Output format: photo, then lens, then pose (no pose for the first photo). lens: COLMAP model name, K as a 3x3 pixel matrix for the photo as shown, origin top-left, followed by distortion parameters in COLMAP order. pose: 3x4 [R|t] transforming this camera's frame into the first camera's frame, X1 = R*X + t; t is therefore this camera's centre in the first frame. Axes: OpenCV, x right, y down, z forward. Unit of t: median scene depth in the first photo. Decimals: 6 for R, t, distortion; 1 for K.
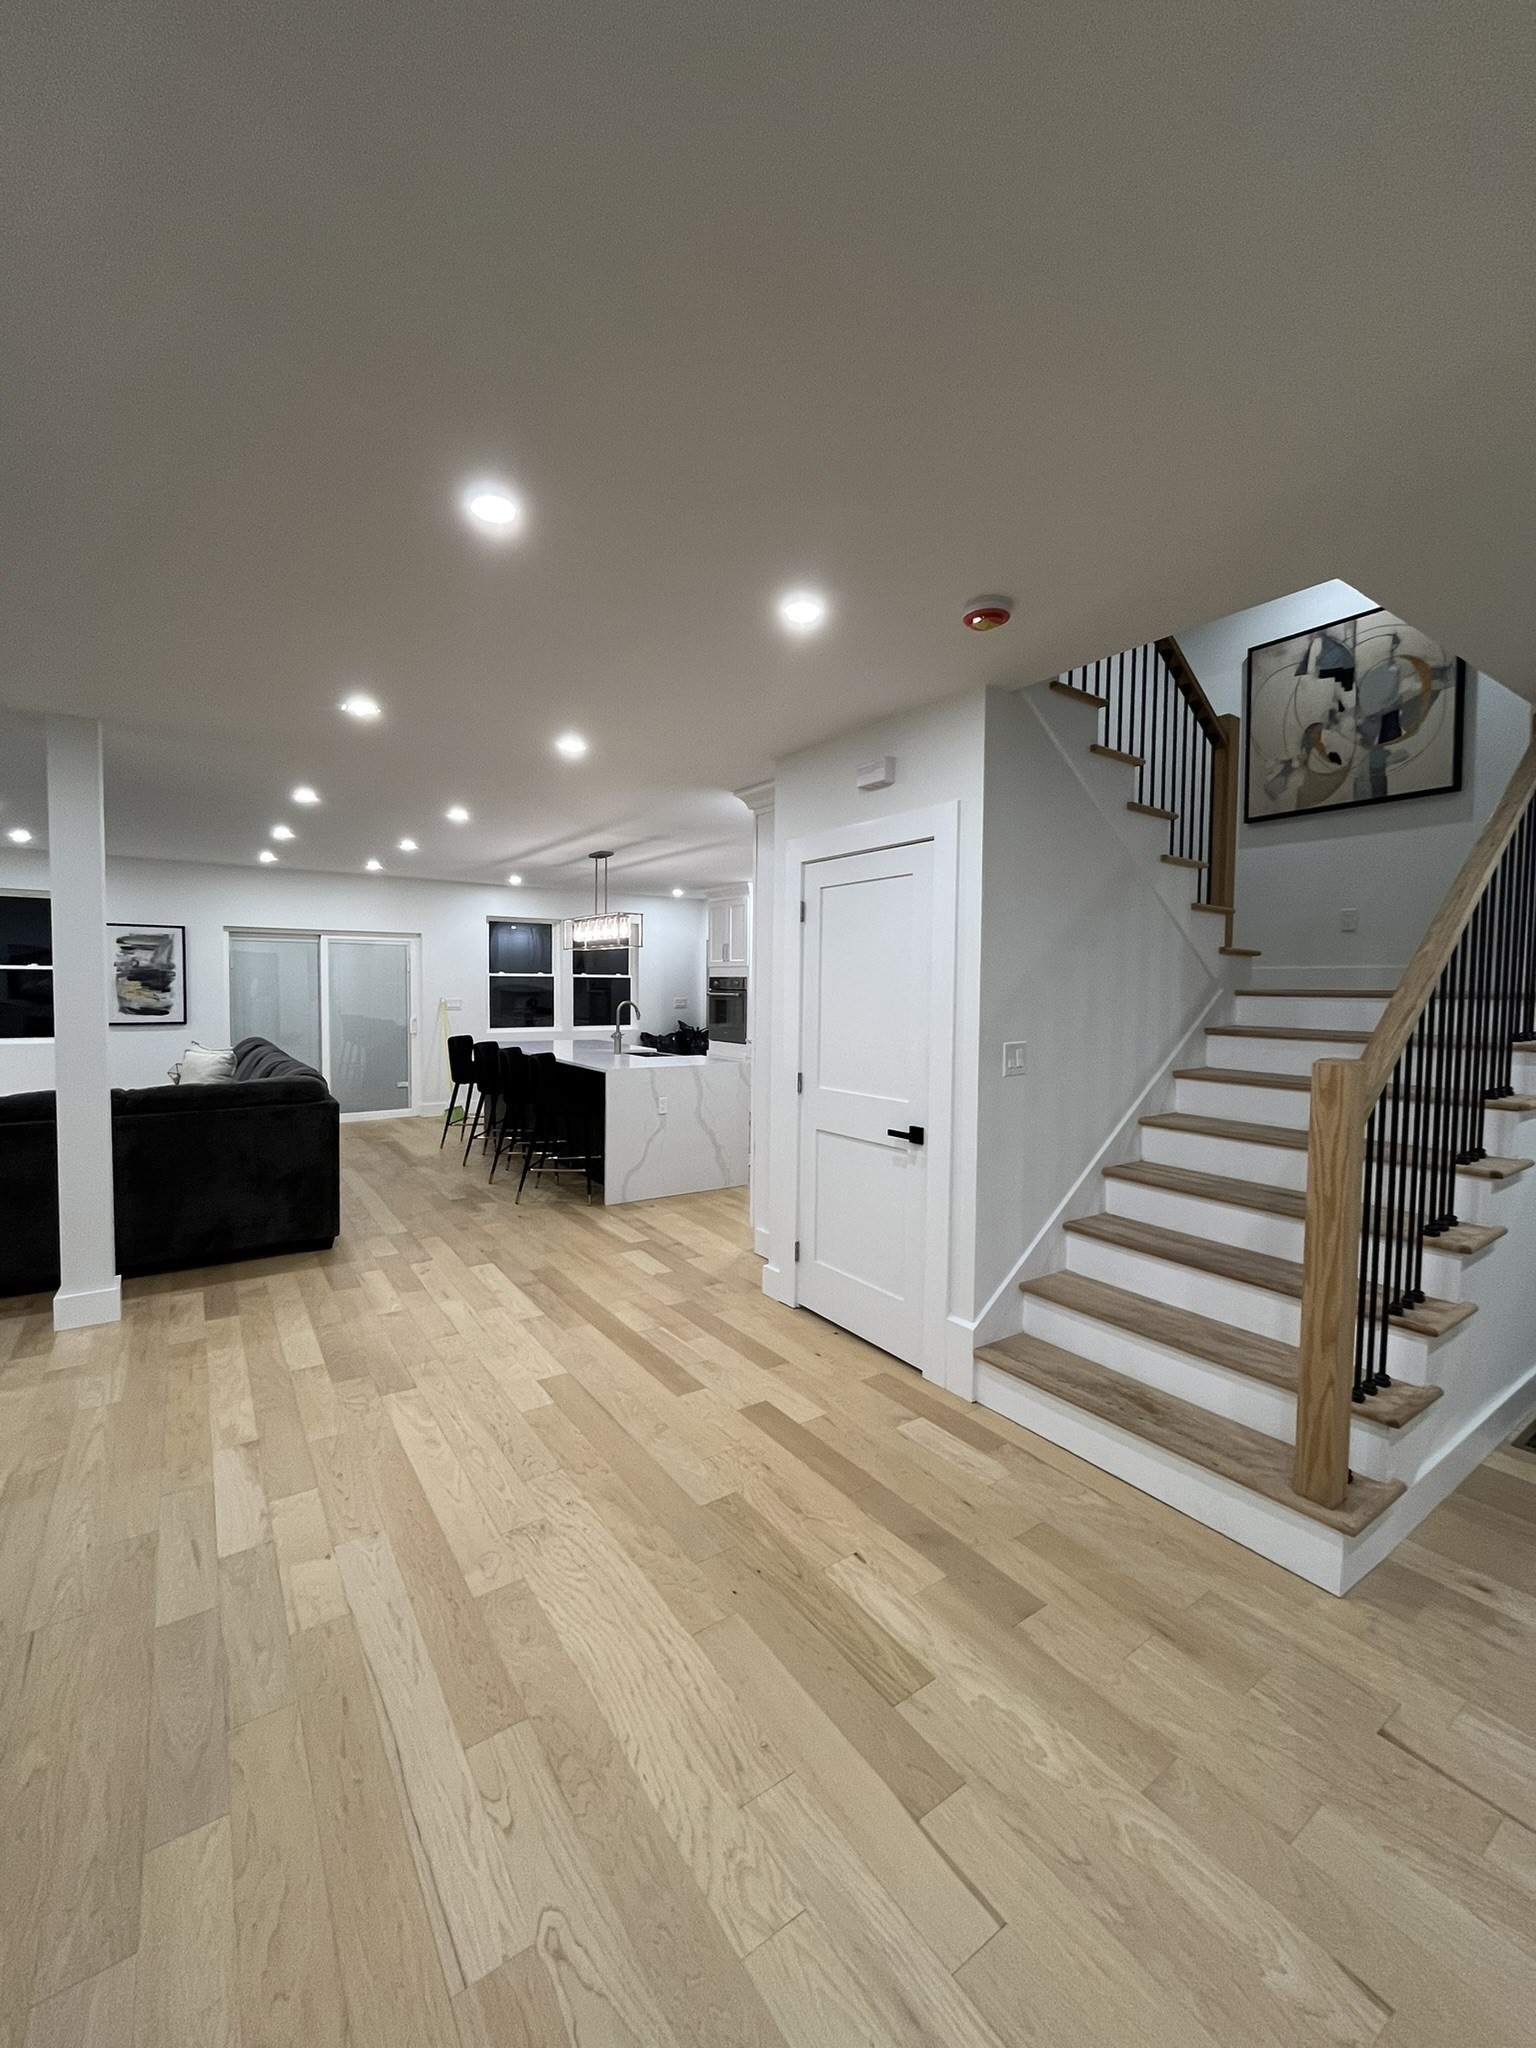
lens RADIAL K [[829.9, 0, 770.2], [0, 829.9, 1019.7], [0, 0, 1]] dist [-0.001484, -0.000521]
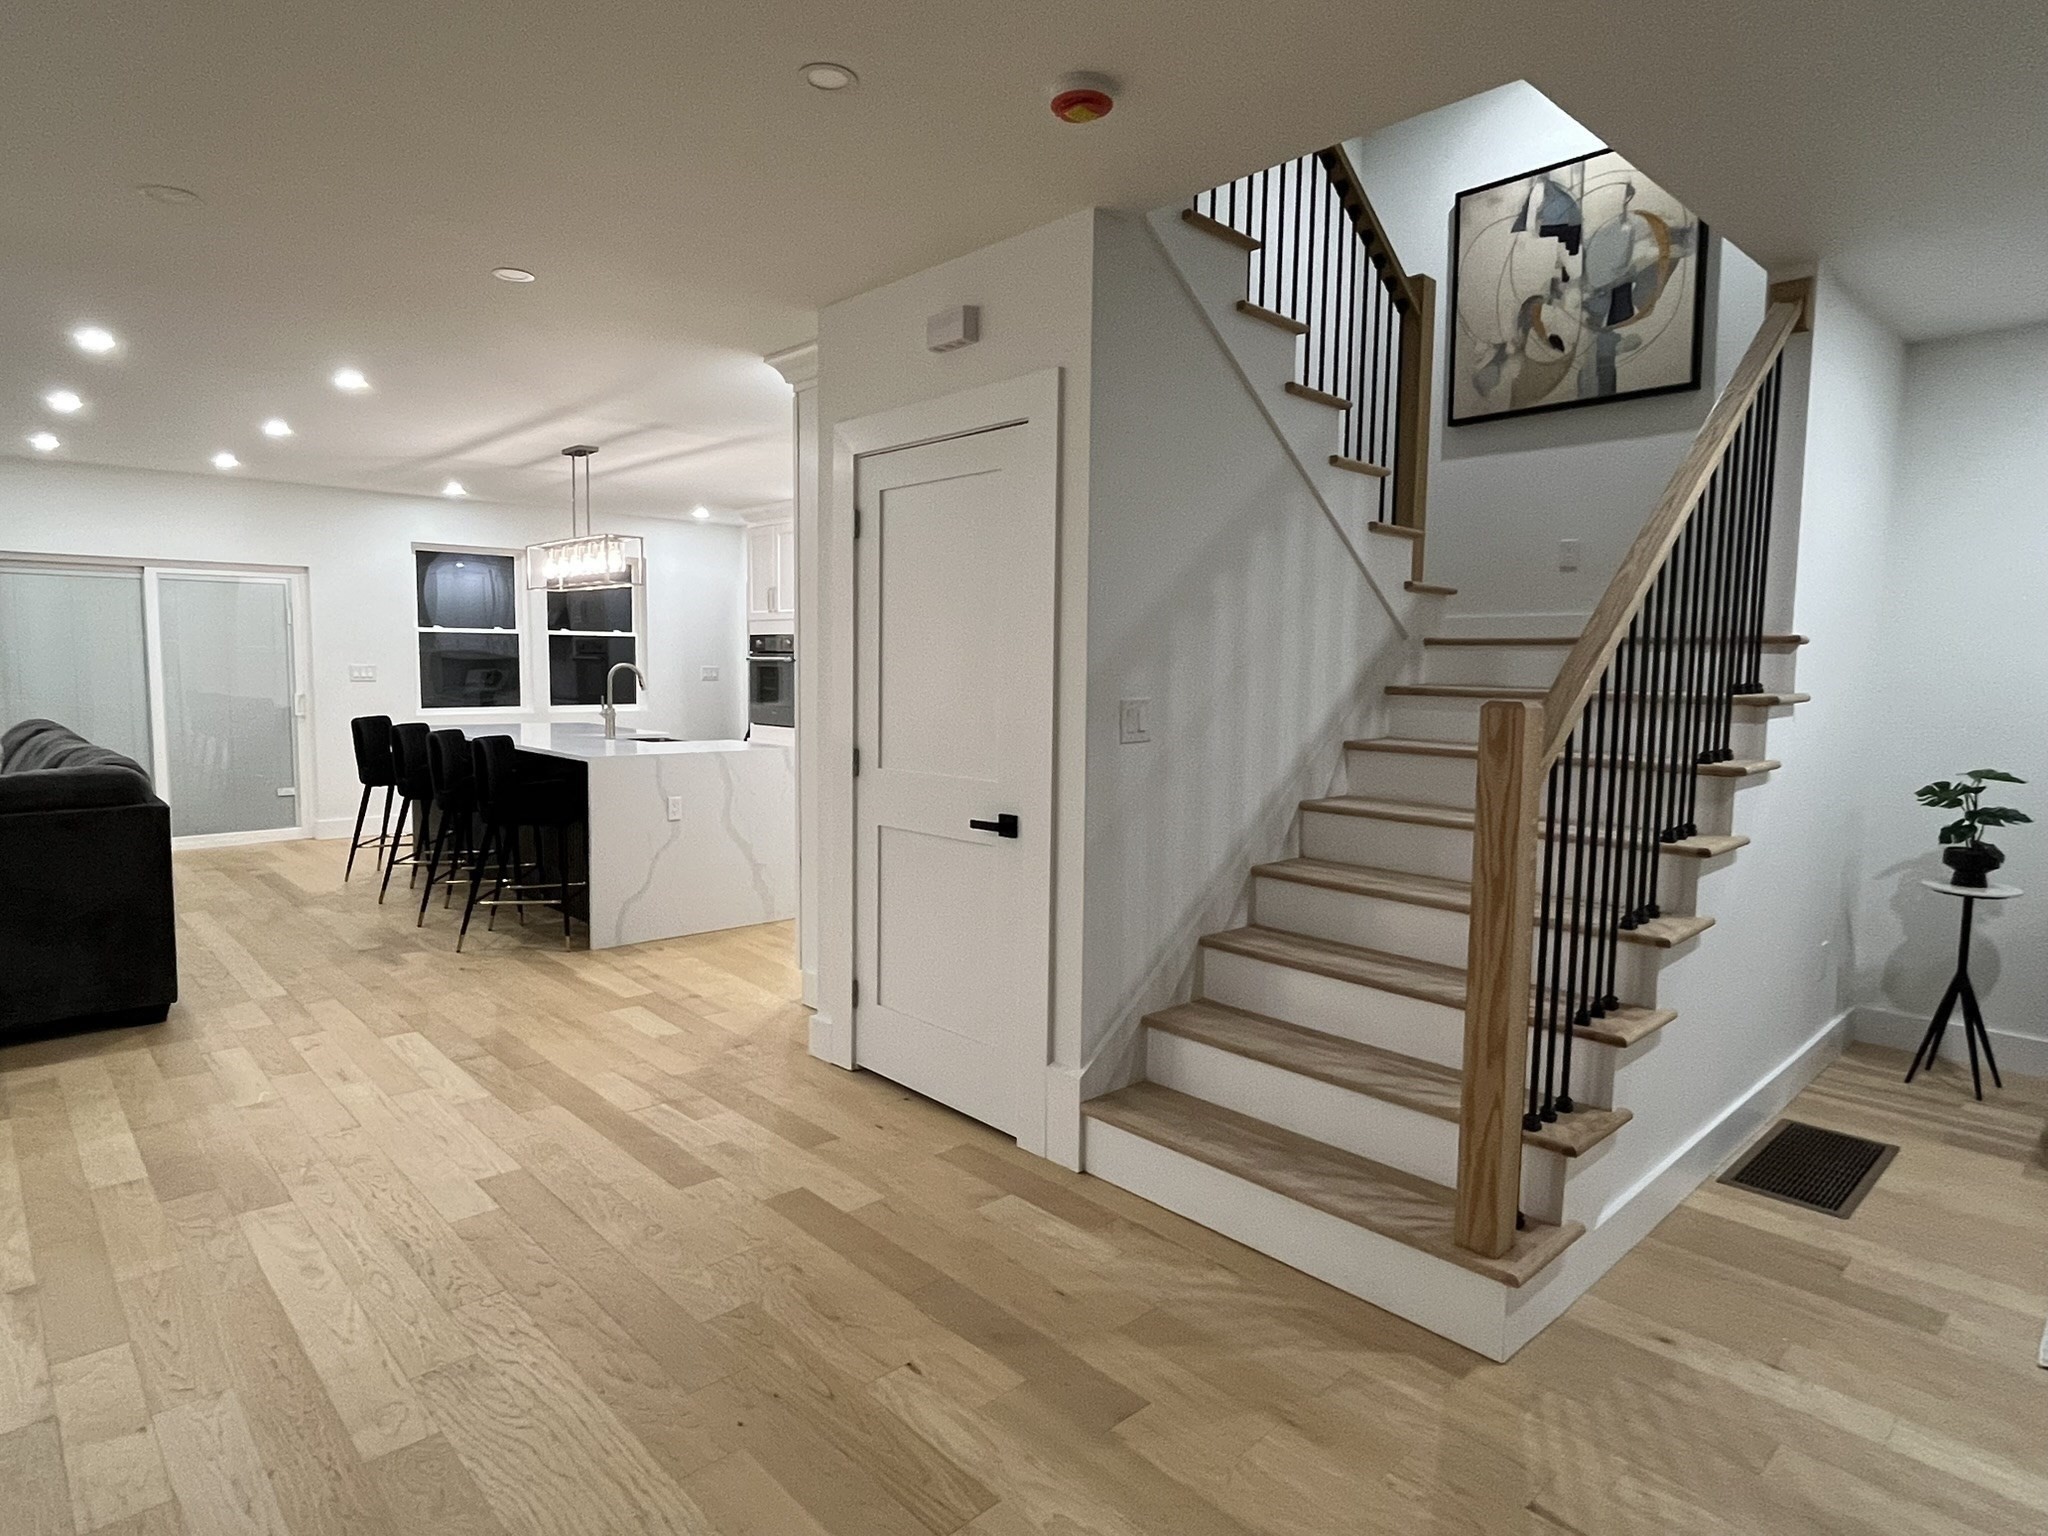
lens RADIAL K [[1151.4, 0, 1016.5], [0, 1151.4, 762.8], [0, 0, 1]] dist [-0.006430, 0.001305]
pose [[0.990202, -0.011262, 0.139188, 0.030600], [0.004518, 0.998805, 0.048674, 0.023959], [-0.139569, -0.047568, 0.989069, -0.010585]]
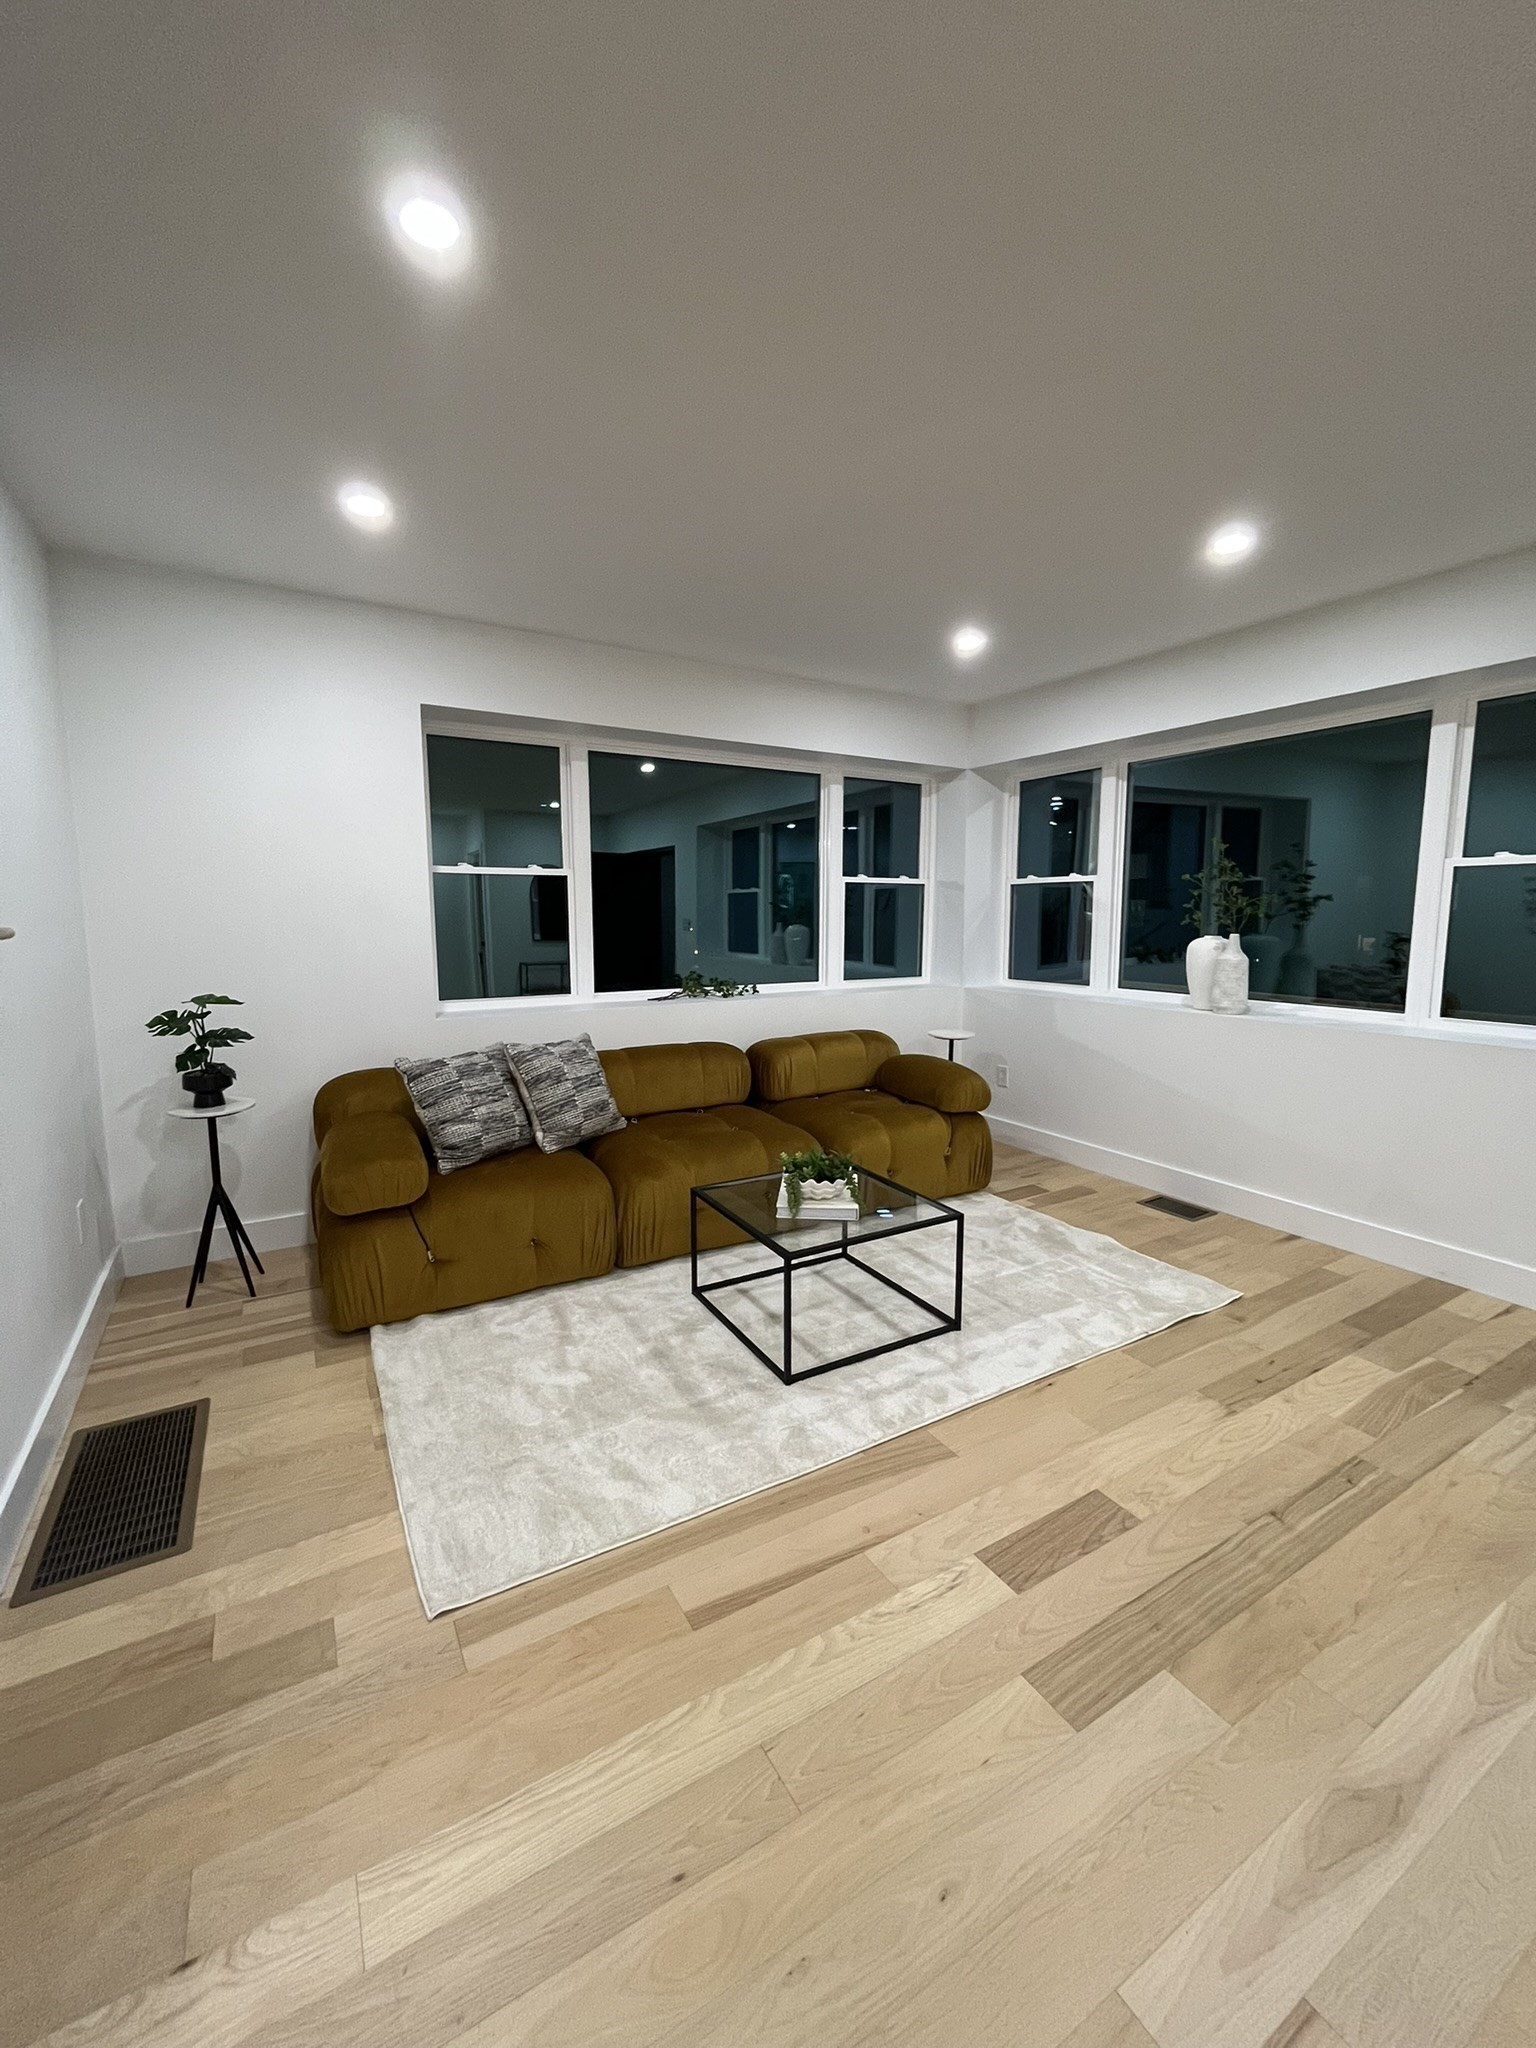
lens RADIAL K [[829.9, 0, 767.1], [0, 829.9, 1019.6], [0, 0, 1]] dist [-0.001484, -0.000521]
pose [[0.074537, -0.139329, 0.987437, 0.259002], [0.042455, 0.989737, 0.136449, 0.022908], [-0.996314, 0.031752, 0.079687, 0.251873]]
